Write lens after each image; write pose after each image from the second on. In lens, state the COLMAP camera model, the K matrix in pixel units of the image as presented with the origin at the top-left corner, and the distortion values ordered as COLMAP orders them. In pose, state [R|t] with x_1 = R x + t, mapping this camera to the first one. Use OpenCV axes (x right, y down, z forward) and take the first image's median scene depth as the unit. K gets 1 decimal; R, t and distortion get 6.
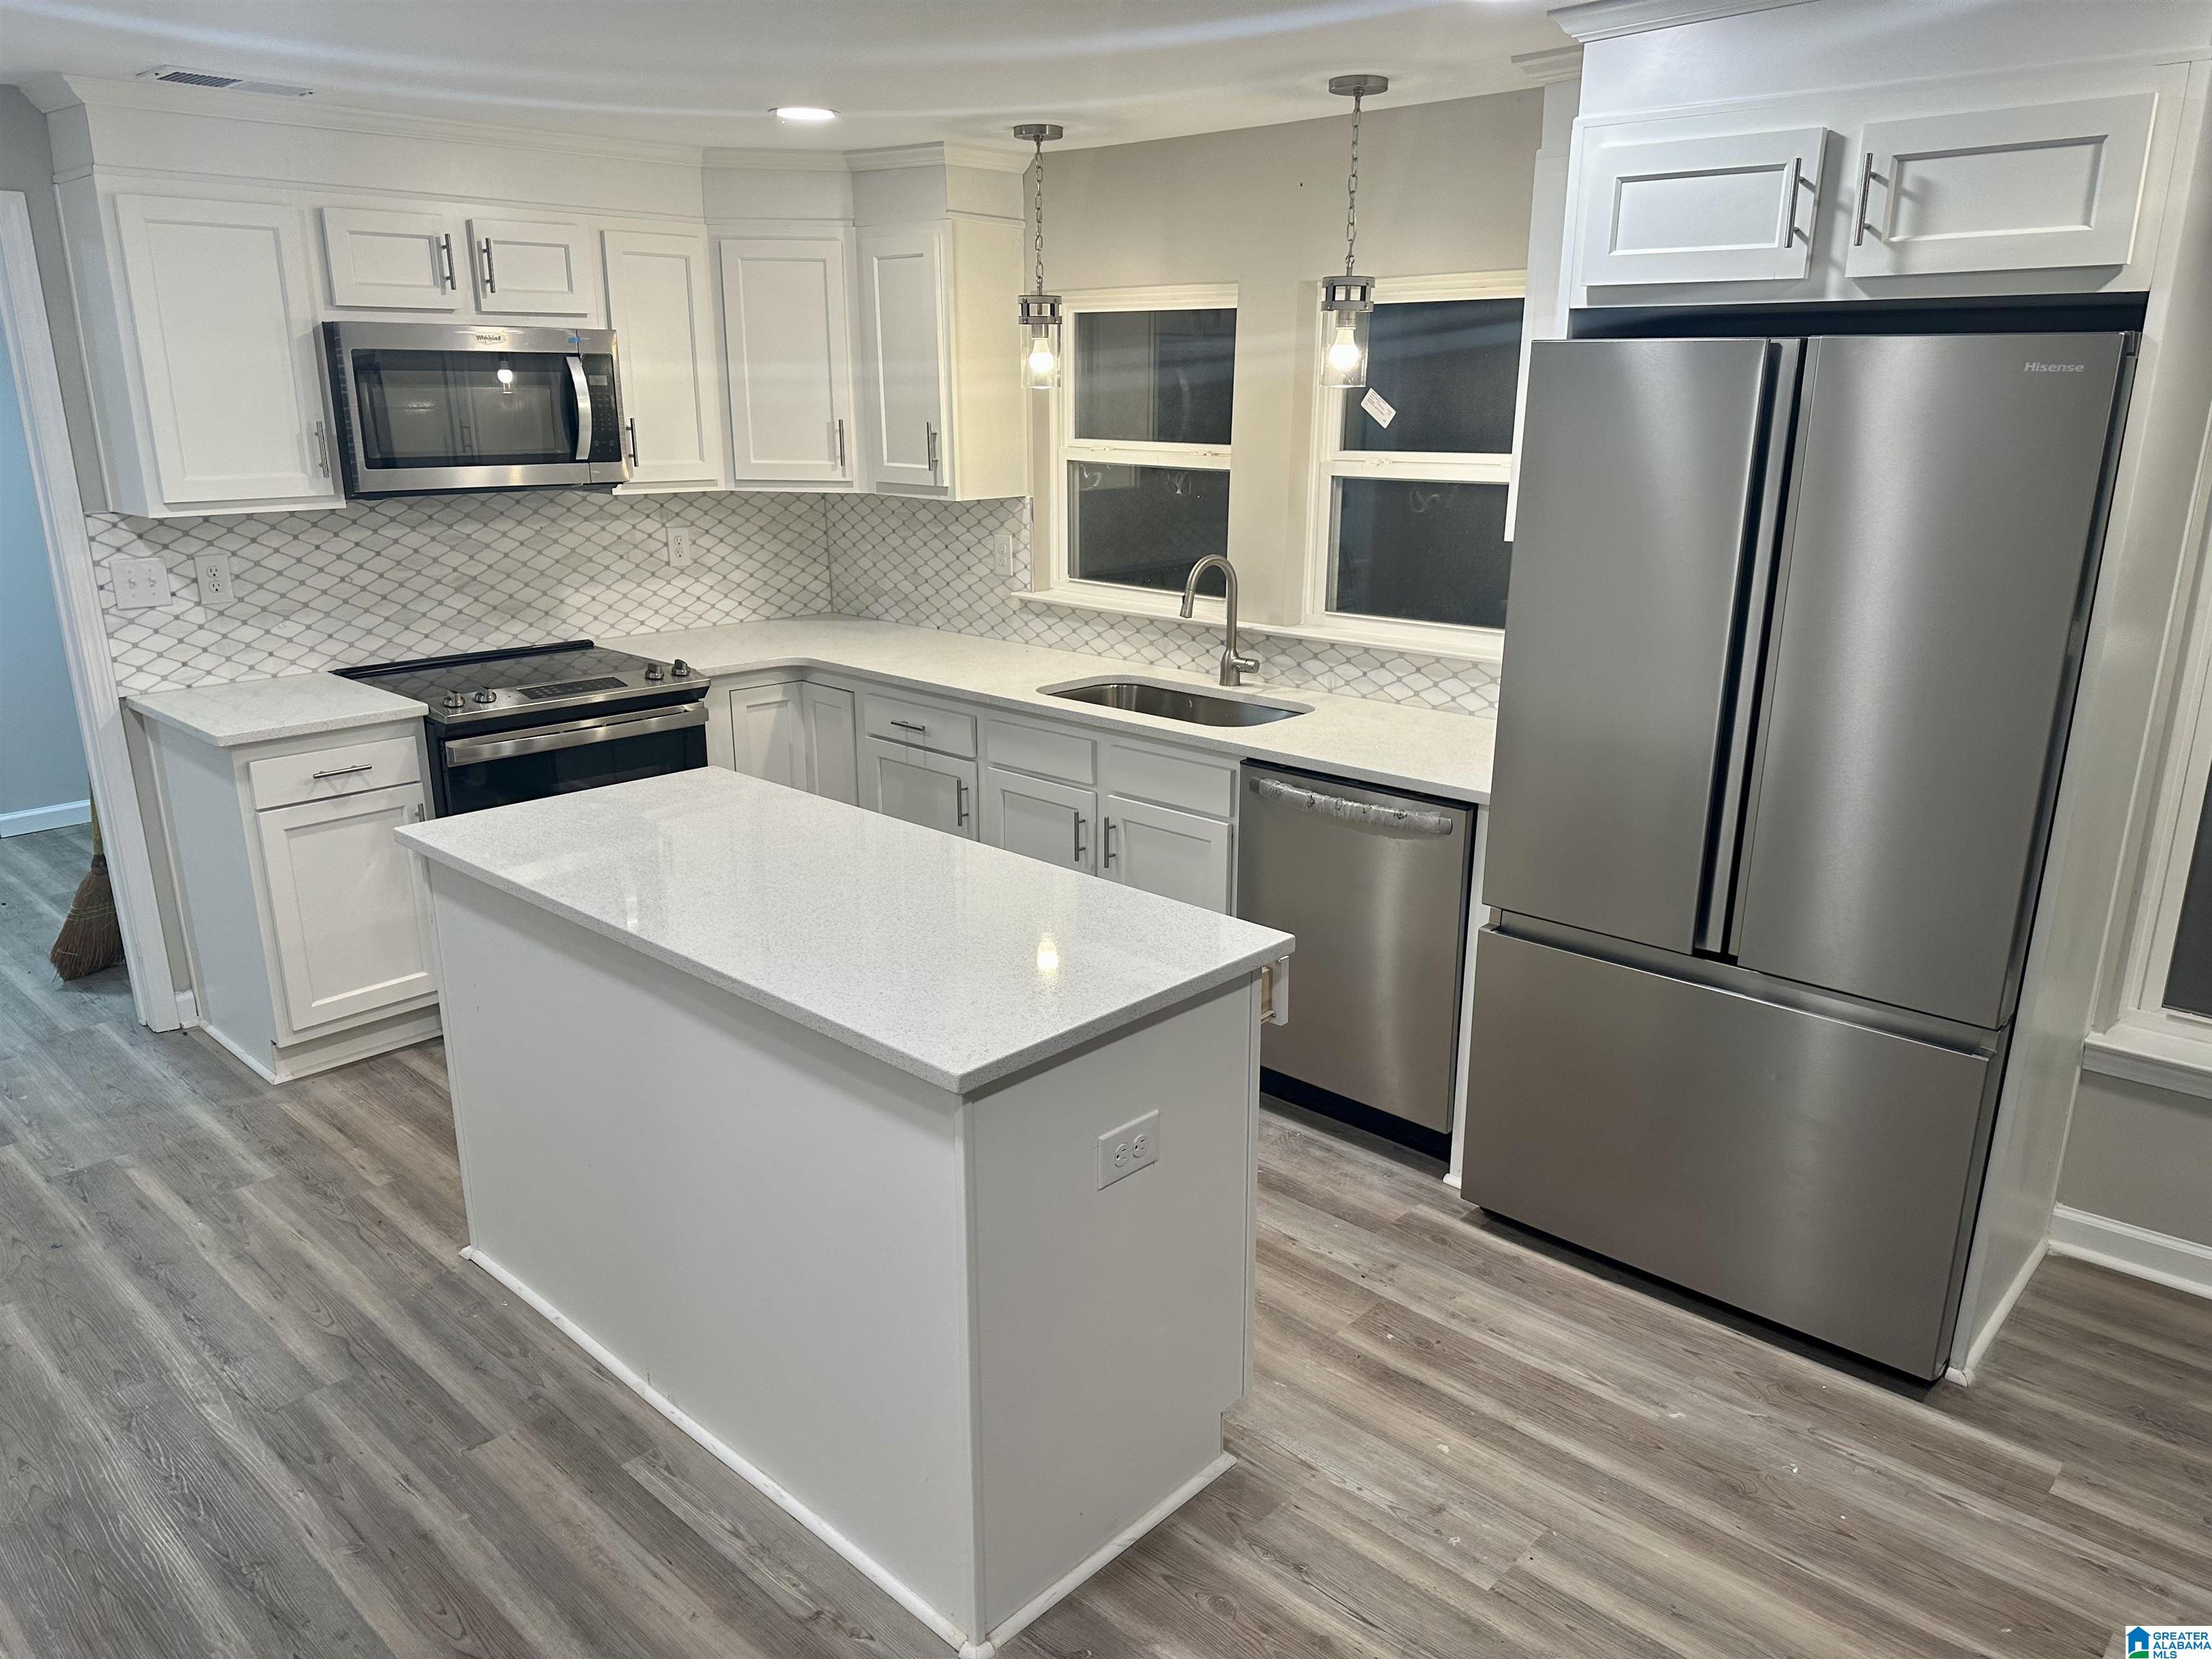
lens RADIAL K [[1544.5, 0, 1089.3], [0, 1544.5, 845.0], [0, 0, 1]] dist [0.062853, -0.075793]
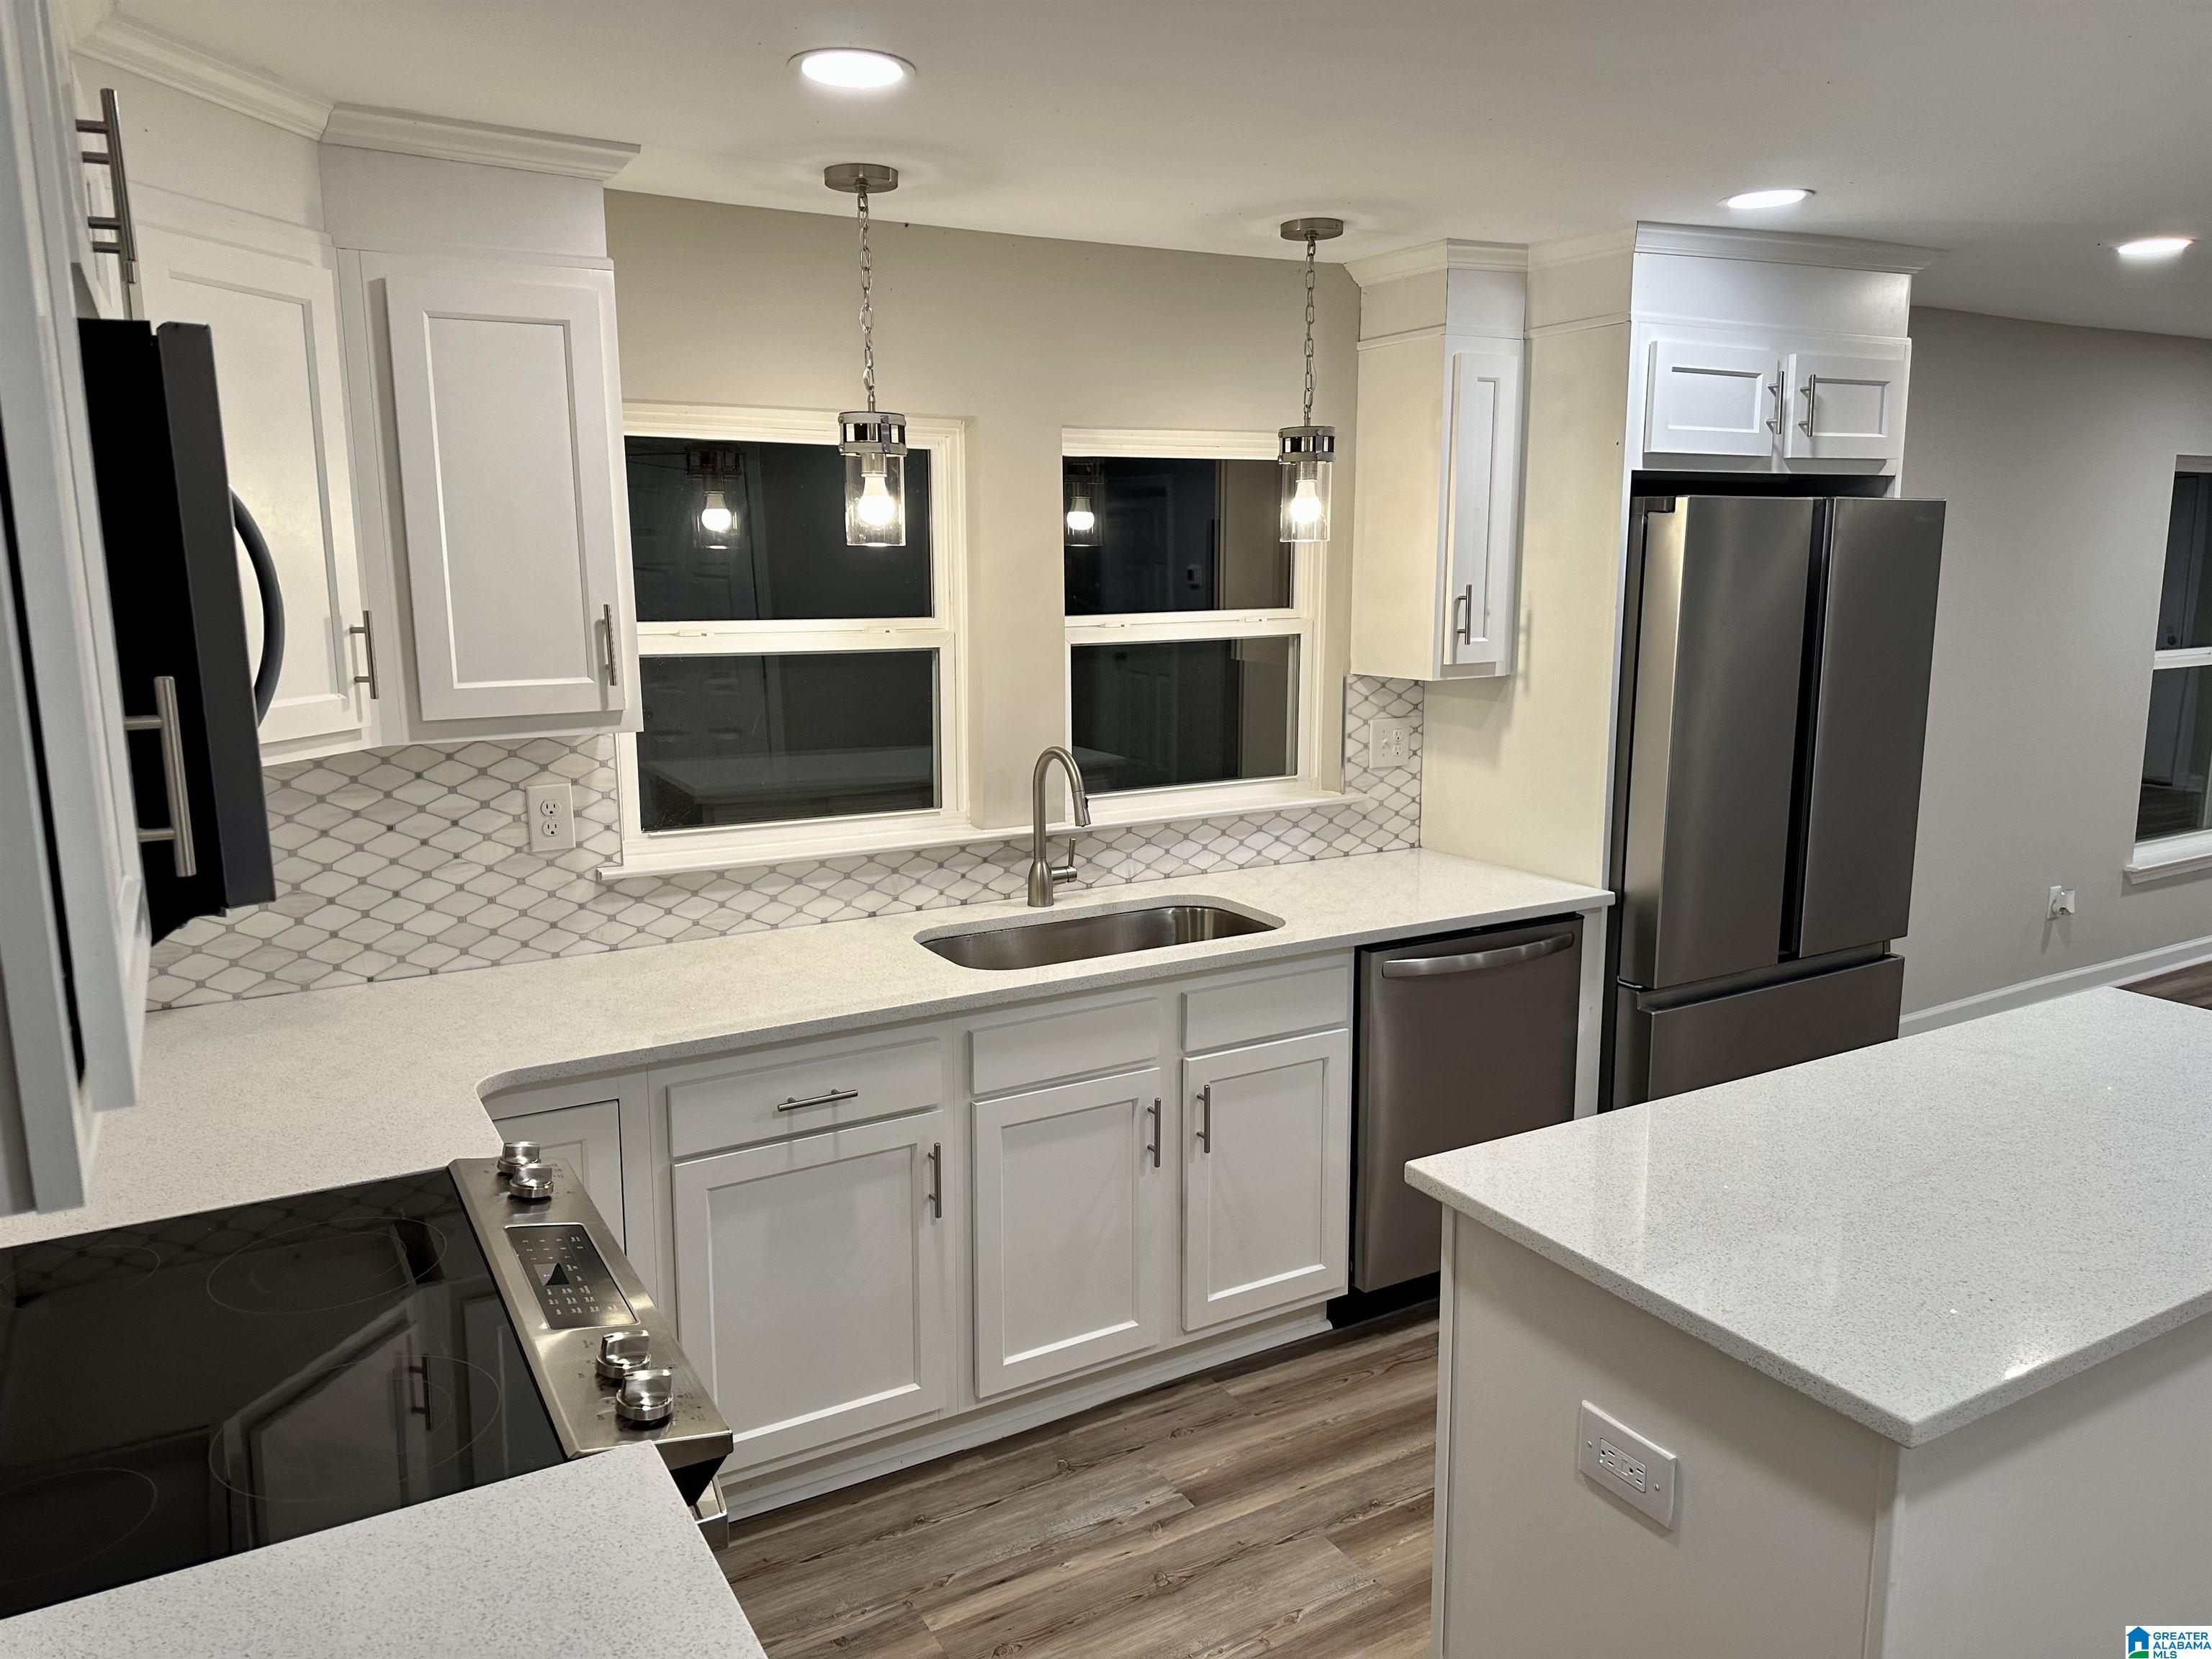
lens RADIAL K [[1544.5, 0, 1100.3], [0, 1544.5, 823.5], [0, 0, 1]] dist [0.062853, -0.075793]
pose [[0.289304, -0.170987, 0.941842, -0.700956], [0.282289, 0.955400, 0.086738, -0.222803], [-0.914667, 0.240778, 0.324669, 0.768422]]
